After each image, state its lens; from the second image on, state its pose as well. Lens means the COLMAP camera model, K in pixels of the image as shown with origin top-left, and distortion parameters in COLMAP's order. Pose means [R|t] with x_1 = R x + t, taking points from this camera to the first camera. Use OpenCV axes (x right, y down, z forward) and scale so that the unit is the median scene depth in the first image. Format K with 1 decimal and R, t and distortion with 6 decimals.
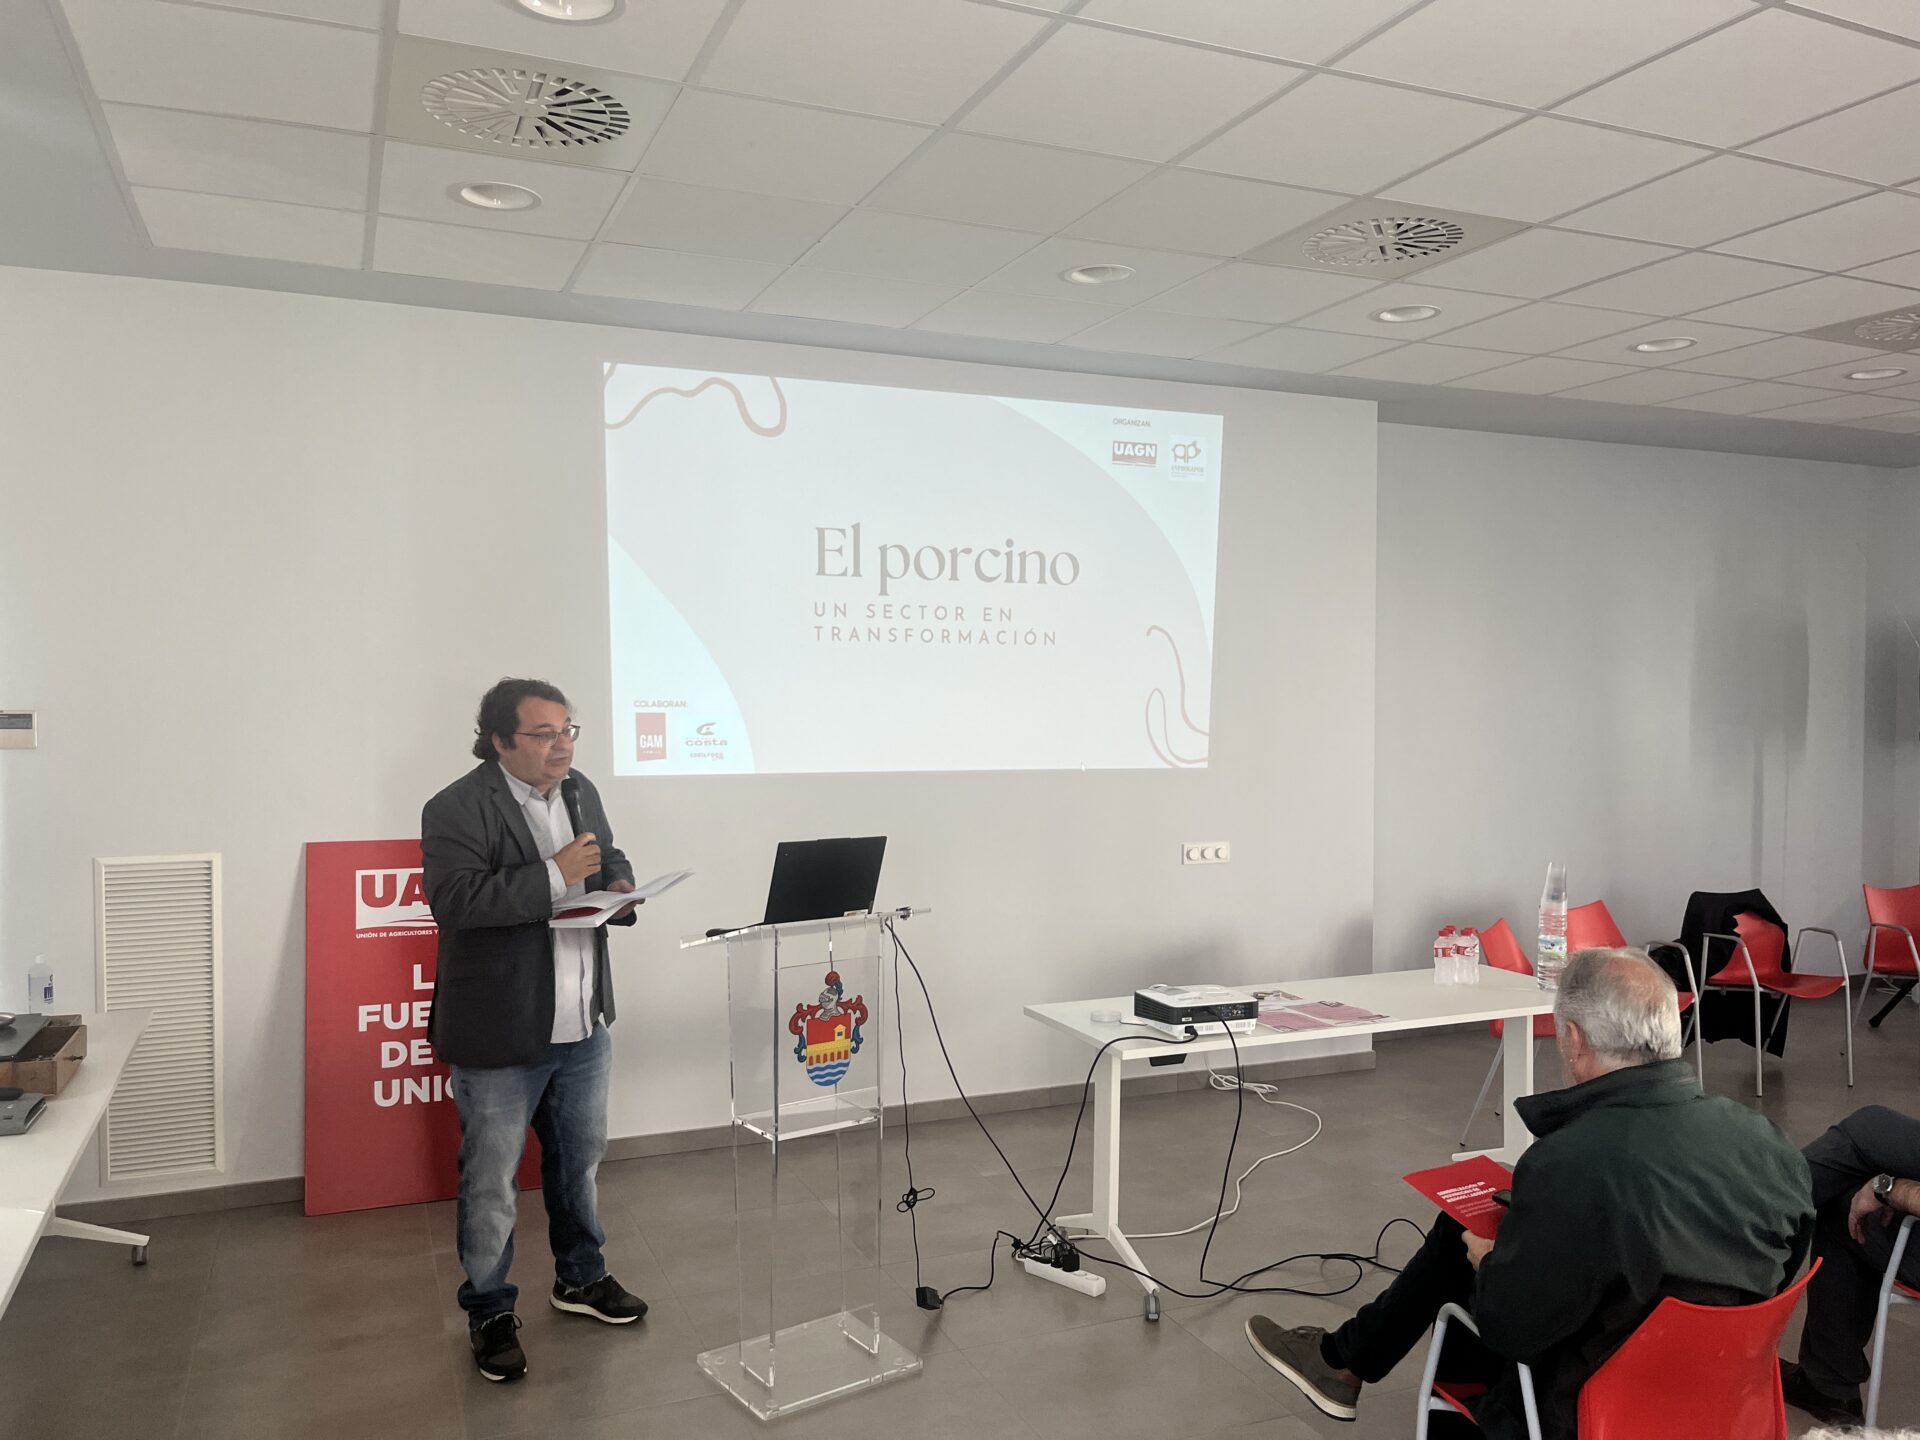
lens RADIAL K [[1463.7, 0, 957.1], [0, 1463.7, 750.9], [0, 0, 1]] dist [0.063979, -0.097187]
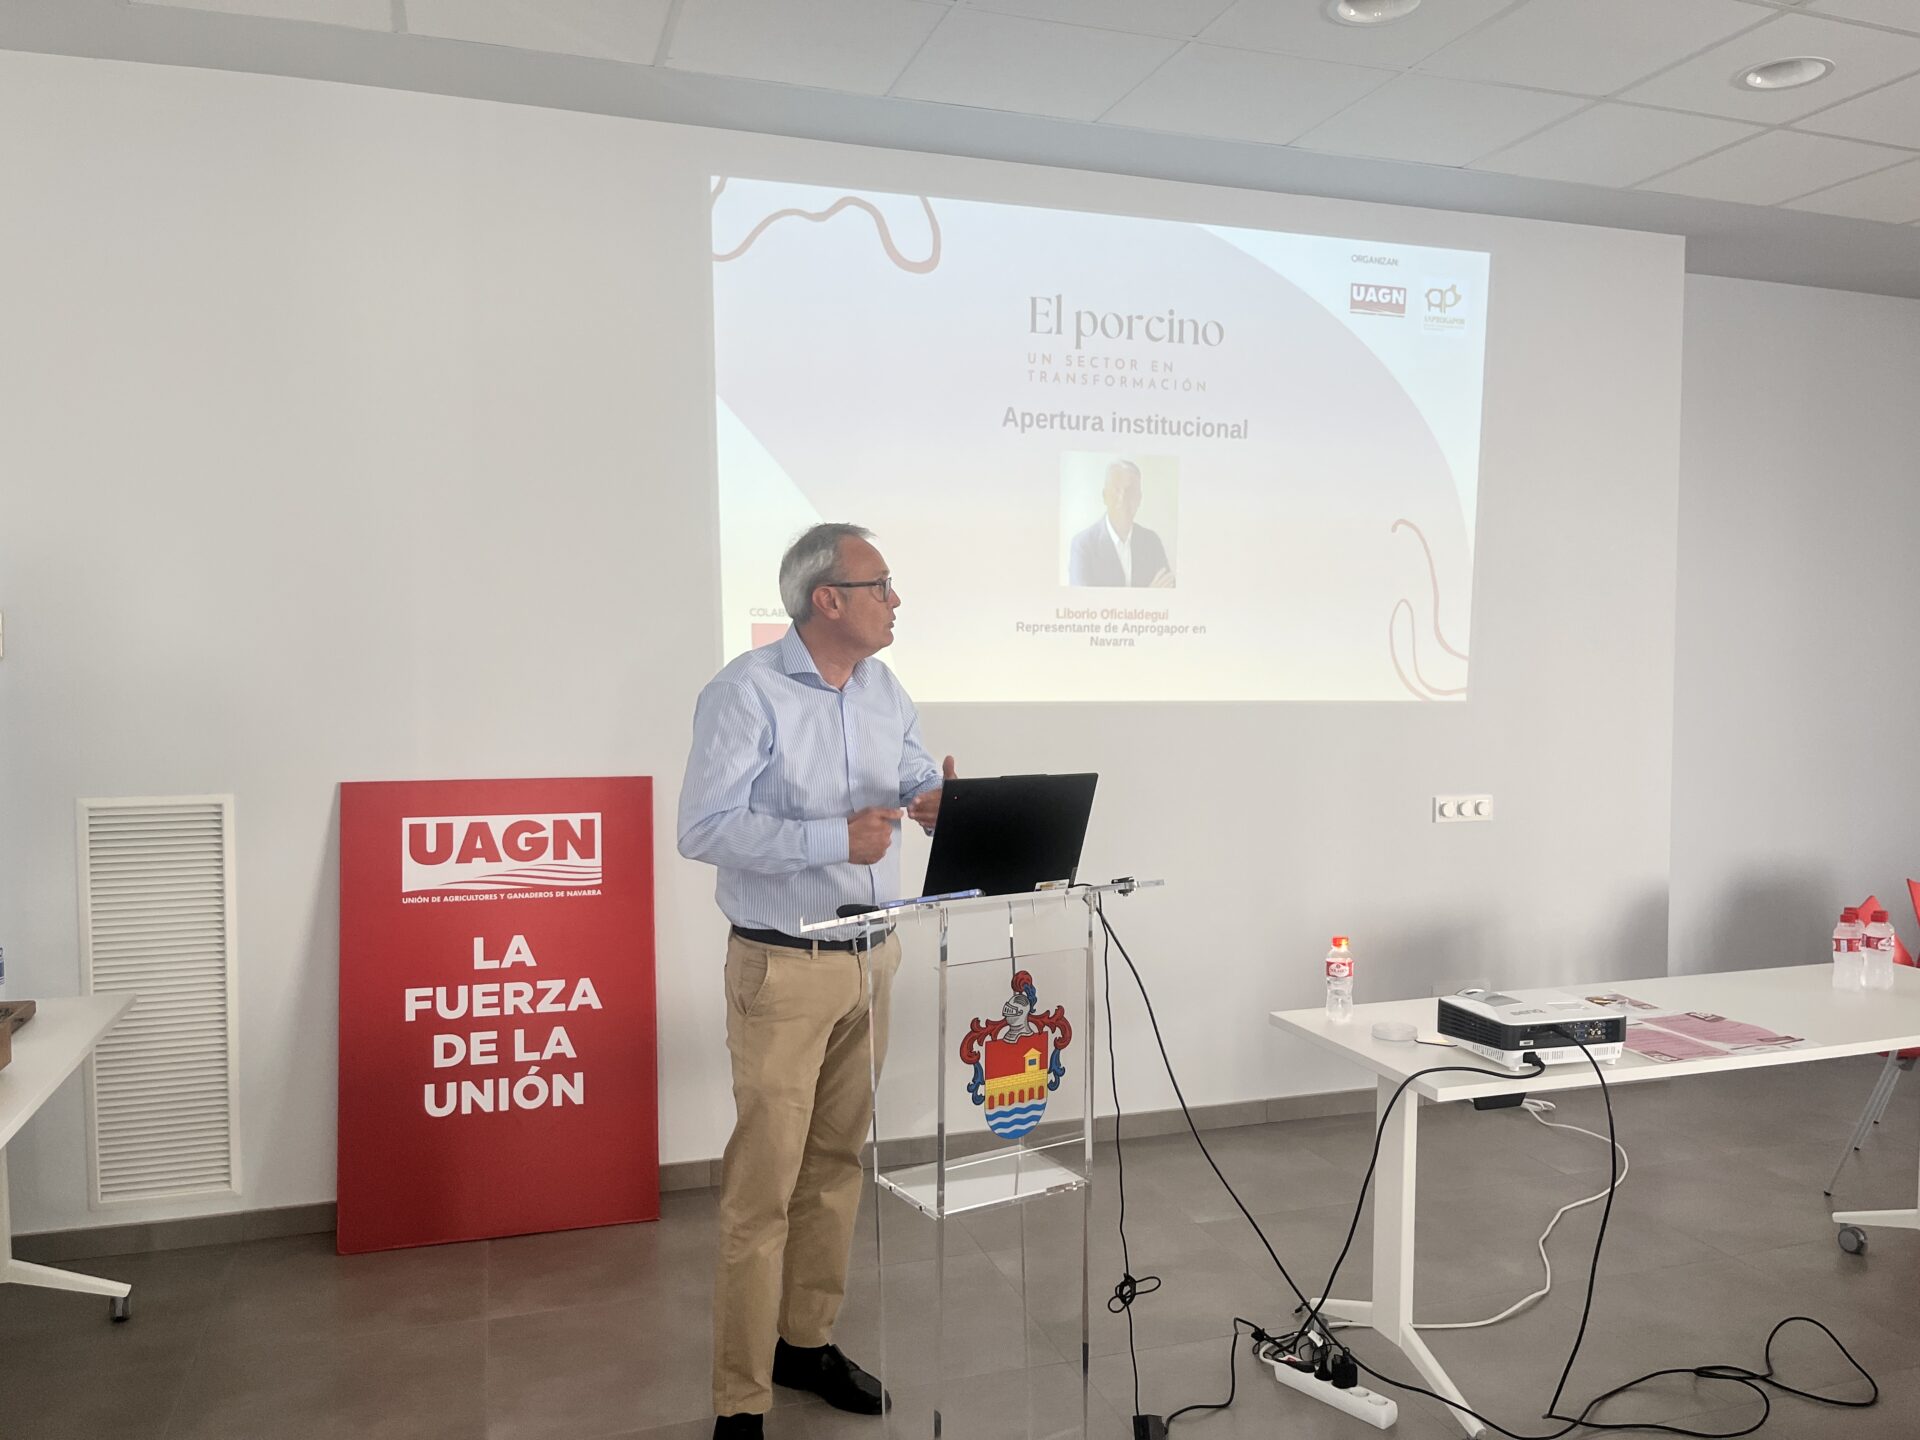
lens RADIAL K [[1463.7, 0, 957.1], [0, 1463.7, 750.9], [0, 0, 1]] dist [0.063979, -0.097187]
pose [[0.995893, 0.004891, -0.090408, -0.041537], [-0.002337, 0.999596, 0.028333, 0.022820], [0.090510, -0.028005, 0.995502, 0.250079]]
